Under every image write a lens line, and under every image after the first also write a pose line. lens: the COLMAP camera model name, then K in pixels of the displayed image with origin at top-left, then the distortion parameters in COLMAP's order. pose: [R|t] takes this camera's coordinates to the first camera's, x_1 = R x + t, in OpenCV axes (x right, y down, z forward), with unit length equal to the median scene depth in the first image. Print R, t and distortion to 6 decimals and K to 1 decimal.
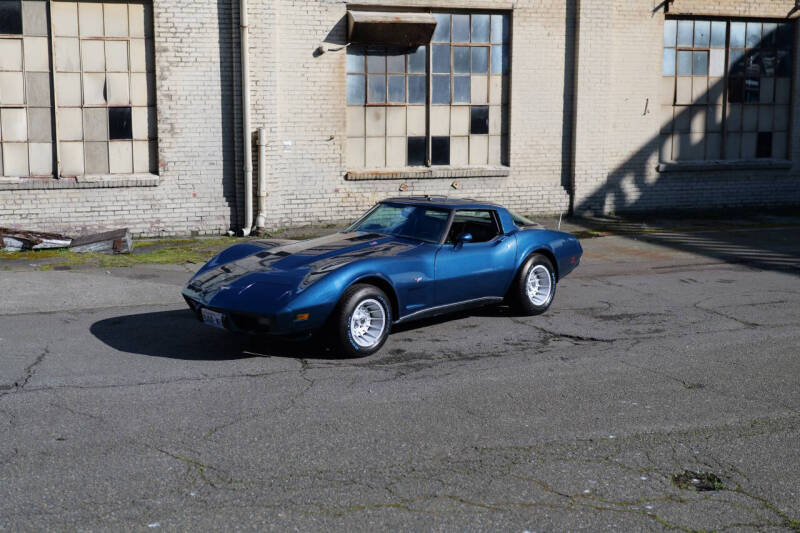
lens RADIAL K [[1109.1, 0, 399.7], [0, 1109.1, 271.8], [0, 0, 1]] dist [-0.007930, 0.061782]
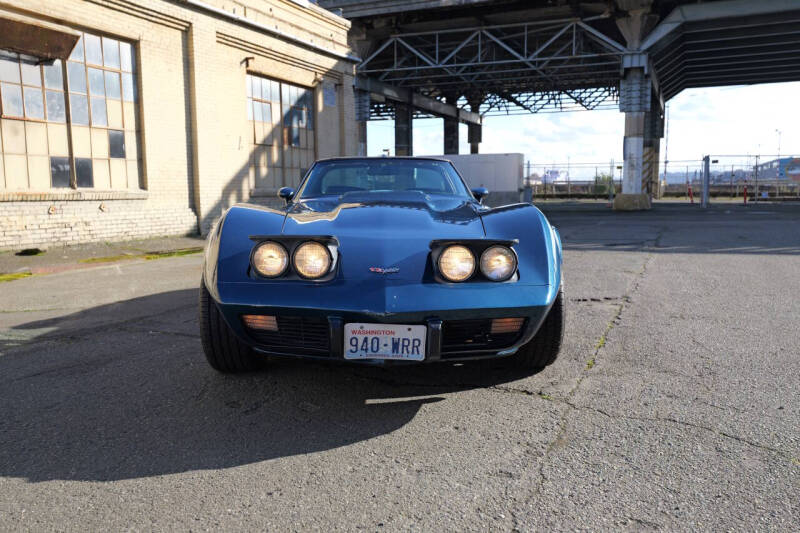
lens RADIAL K [[641.3, 0, 401.9], [0, 641.3, 267.3], [0, 0, 1]] dist [-0.003267, 0.017577]
pose [[0.705769, -0.094289, 0.702140, -0.175524], [0.127415, 0.991836, 0.005118, 0.006426], [-0.696890, 0.085851, 0.712021, 0.421221]]
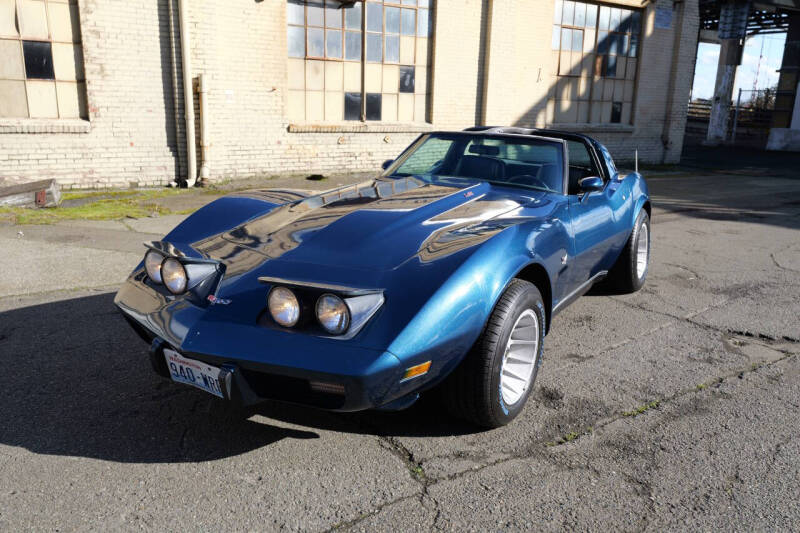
lens RADIAL K [[641.3, 0, 401.9], [0, 641.3, 267.3], [0, 0, 1]] dist [-0.003267, 0.017577]
pose [[0.977512, -0.030044, 0.208730, -0.072810], [0.011296, 0.995838, 0.090439, -0.010620], [-0.210578, -0.086048, 0.973783, 0.386878]]
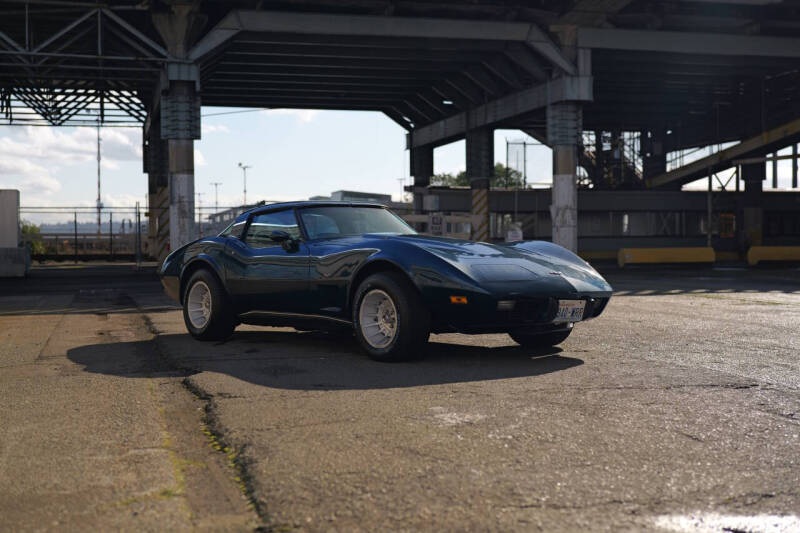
lens RADIAL K [[1107.9, 0, 400.0], [0, 1107.9, 266.5], [0, 0, 1]] dist [-0.000828, 0.058295]
pose [[0.105000, -0.024007, 0.994182, -0.506360], [0.173854, 0.984757, 0.005418, -0.007614], [-0.979158, 0.172273, 0.107574, 0.533513]]
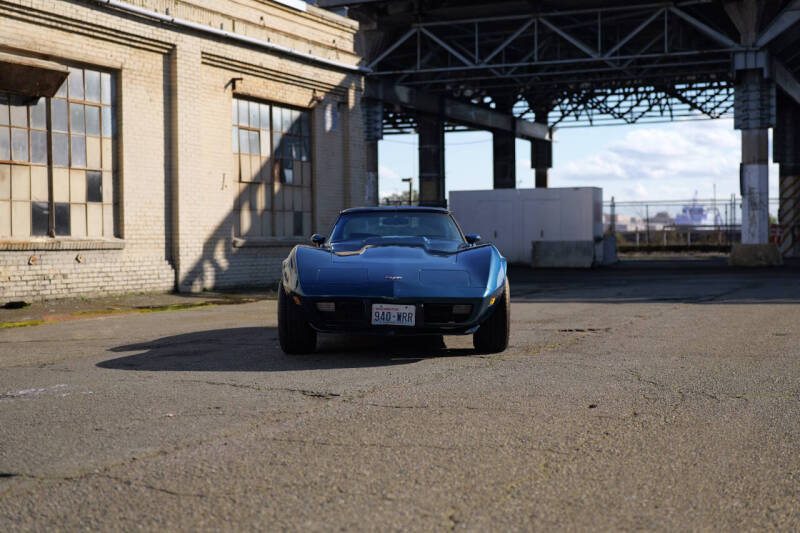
lens RADIAL K [[1107.9, 0, 400.0], [0, 1107.9, 266.5], [0, 0, 1]] dist [-0.000828, 0.058295]
pose [[0.728424, -0.027113, 0.684590, -0.376622], [0.126058, 0.987461, -0.095022, 0.044445], [-0.673430, 0.155515, 0.722709, 0.205917]]
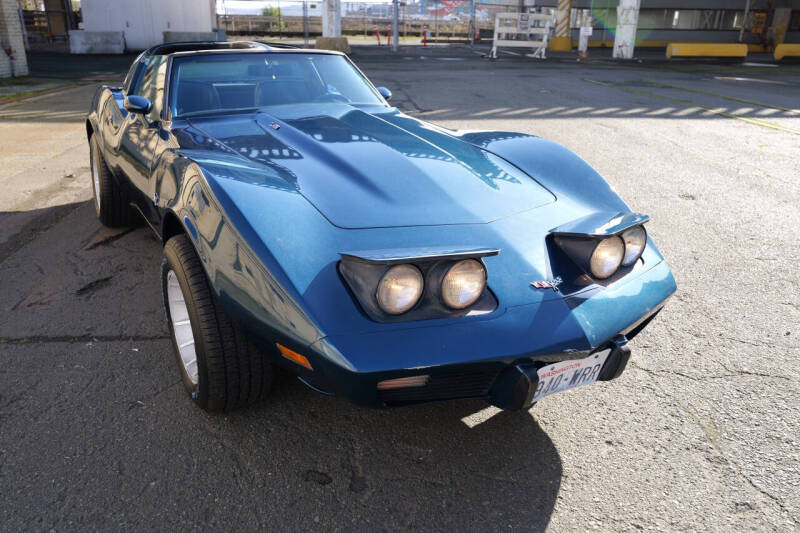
lens RADIAL K [[640.5, 0, 400.0], [0, 640.5, 266.5], [0, 0, 1]] dist [0.008061, 0.006104]
pose [[0.275810, -0.343667, 0.897676, -0.181652], [0.143980, 0.938134, 0.314918, -0.031536], [-0.950368, 0.042390, 0.308228, 0.511653]]
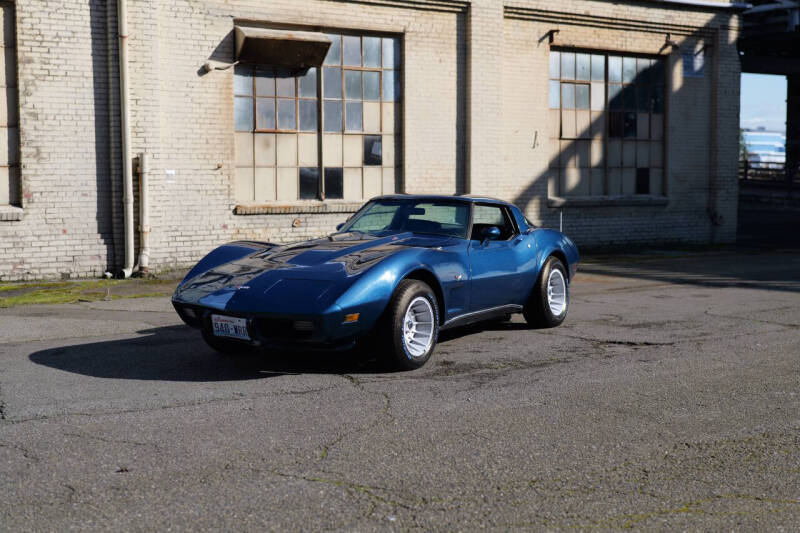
lens RADIAL K [[1109.1, 0, 399.7], [0, 1109.1, 271.8], [0, 0, 1]] dist [-0.007930, 0.061782]
pose [[0.975450, -0.025577, 0.218732, -0.114713], [0.042854, 0.996292, -0.074610, 0.034665], [-0.216012, 0.082152, 0.972928, 0.110959]]
